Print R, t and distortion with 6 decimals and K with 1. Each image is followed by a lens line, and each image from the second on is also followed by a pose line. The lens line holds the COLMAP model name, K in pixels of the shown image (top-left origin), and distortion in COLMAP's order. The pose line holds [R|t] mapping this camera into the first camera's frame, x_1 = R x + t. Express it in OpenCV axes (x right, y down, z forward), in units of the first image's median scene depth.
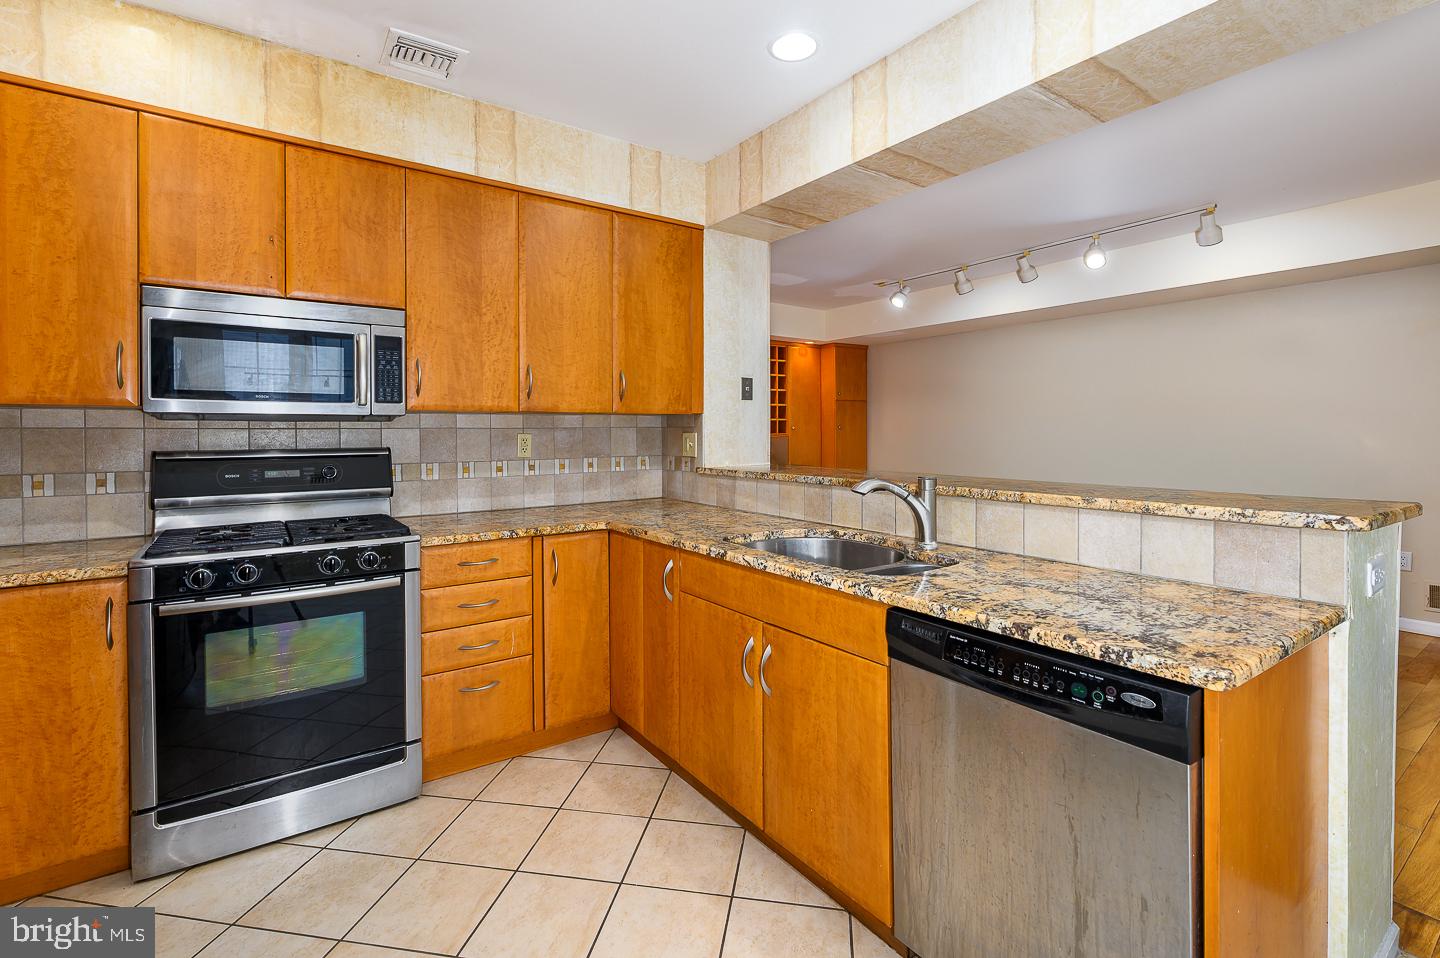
lens RADIAL K [[654.7, 0, 710.6], [0, 654.7, 435.5], [0, 0, 1]] dist [0.000082, 0.000000]
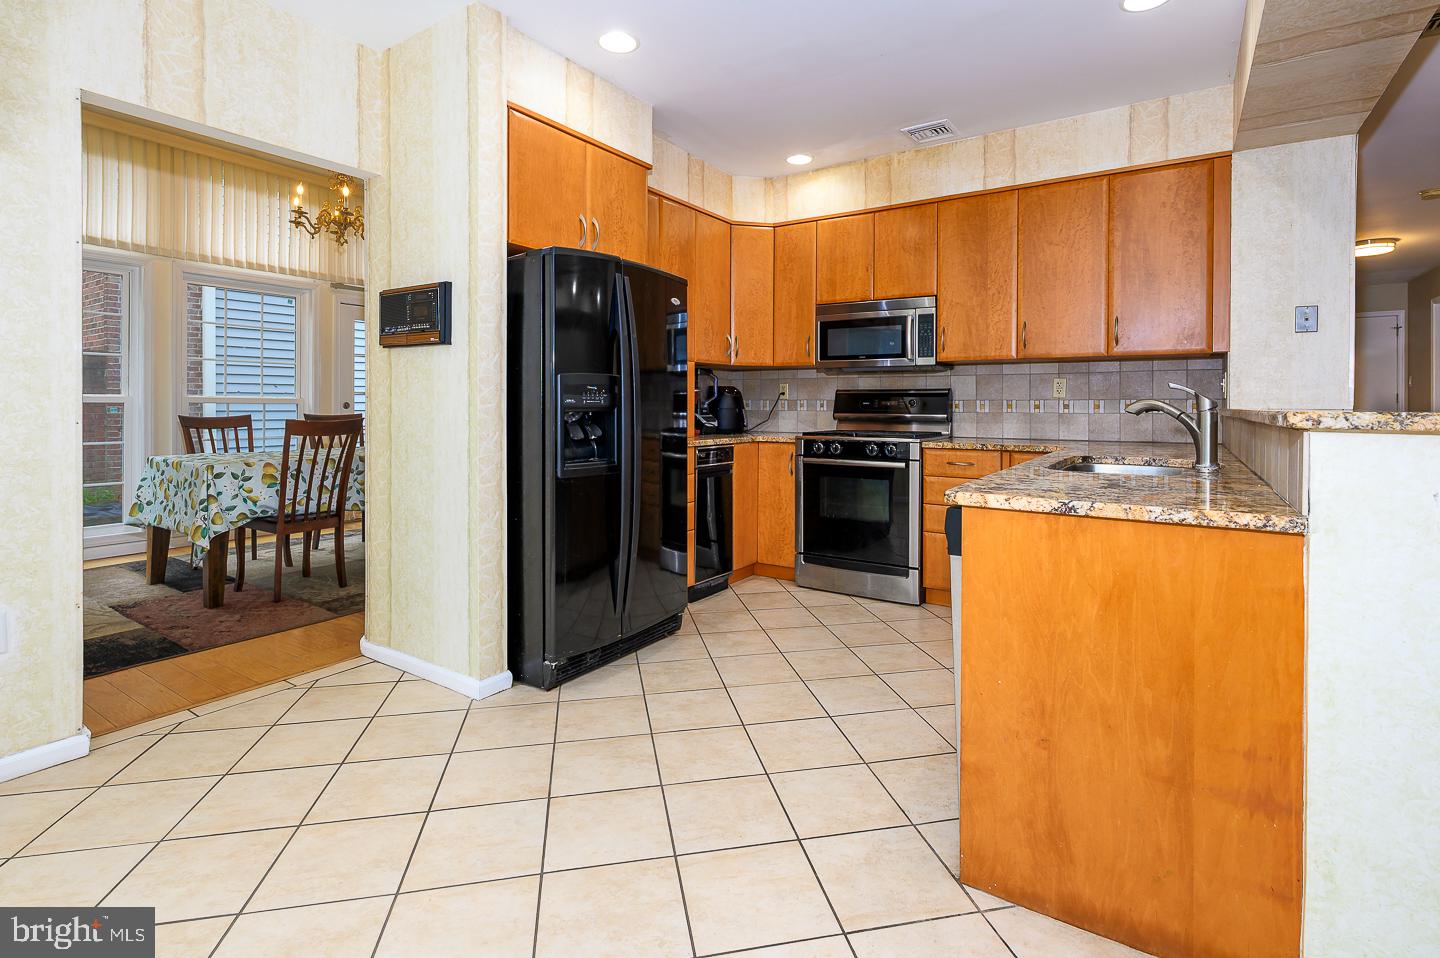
lens RADIAL K [[681.4, 0, 734.1], [0, 681.4, 406.7], [0, 0, 1]] dist [0.000049, 0.000274]
pose [[0.372842, 0.008077, -0.927860, 0.801616], [-0.011578, 0.999925, 0.004052, 0.063222], [0.927823, 0.009232, 0.372907, -0.023350]]
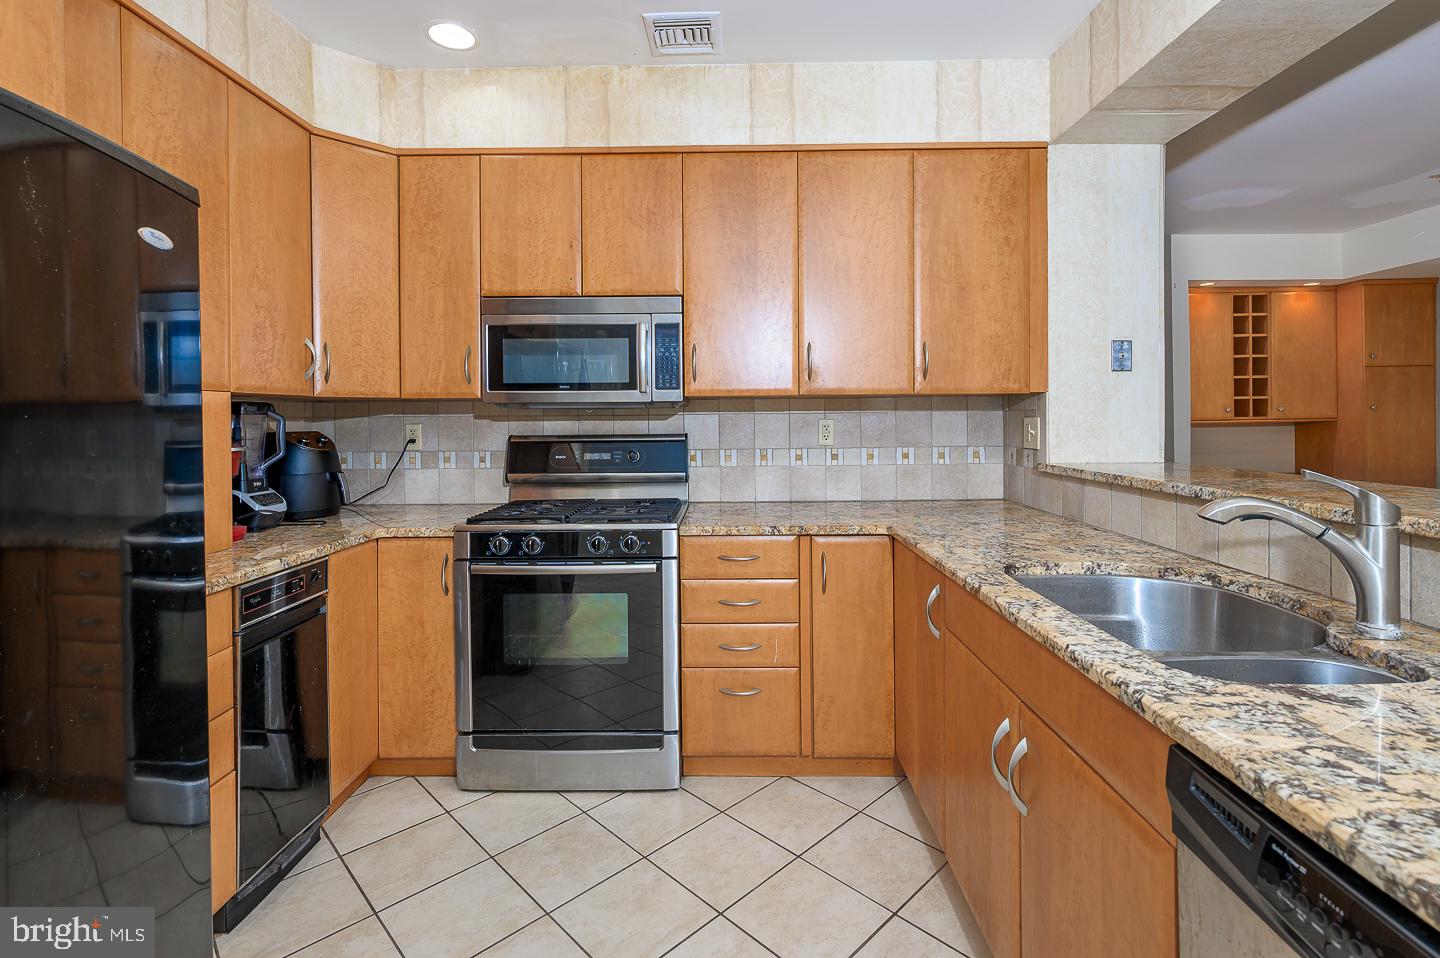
lens RADIAL K [[672.0, 0, 719.4], [0, 672.0, 422.7], [0, 0, 1]] dist [-0.001388, -0.000241]
pose [[0.810653, 0.000725, -0.585527, 0.172480], [0.001652, 0.999992, 0.003526, -0.001920], [0.585525, -0.003826, 0.810645, 0.195586]]
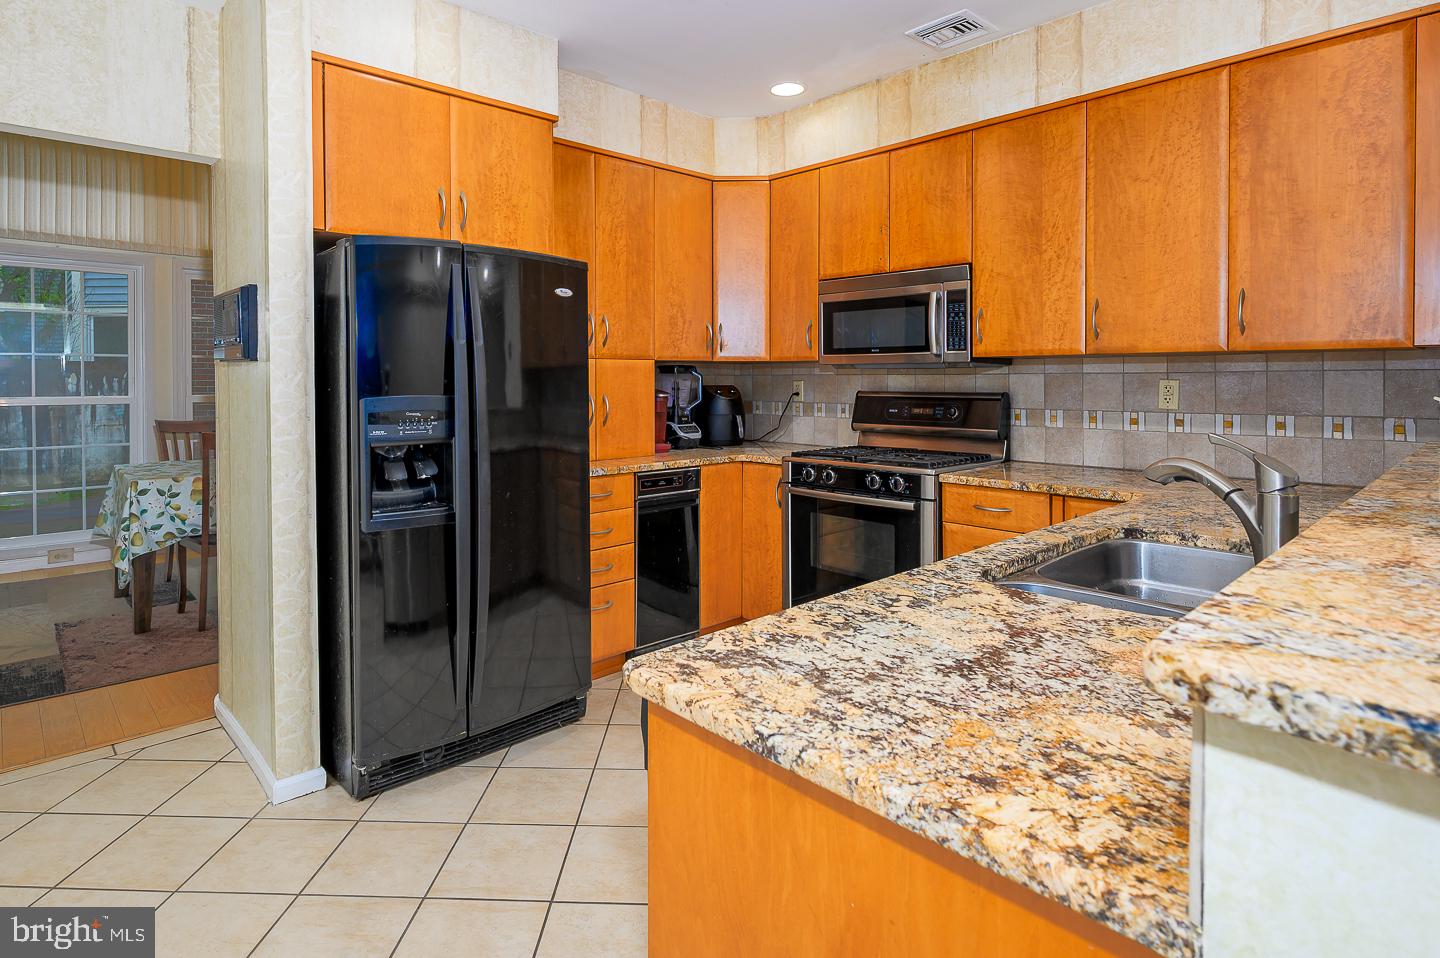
lens RADIAL K [[761.8, 0, 688.1], [0, 761.8, 386.4], [0, 0, 1]] dist [-0.000394, -0.000002]
pose [[0.129747, 0.014223, -0.991445, 0.687162], [-0.004715, 0.999895, 0.013727, -0.005666], [0.991536, 0.002894, 0.129801, 0.367524]]
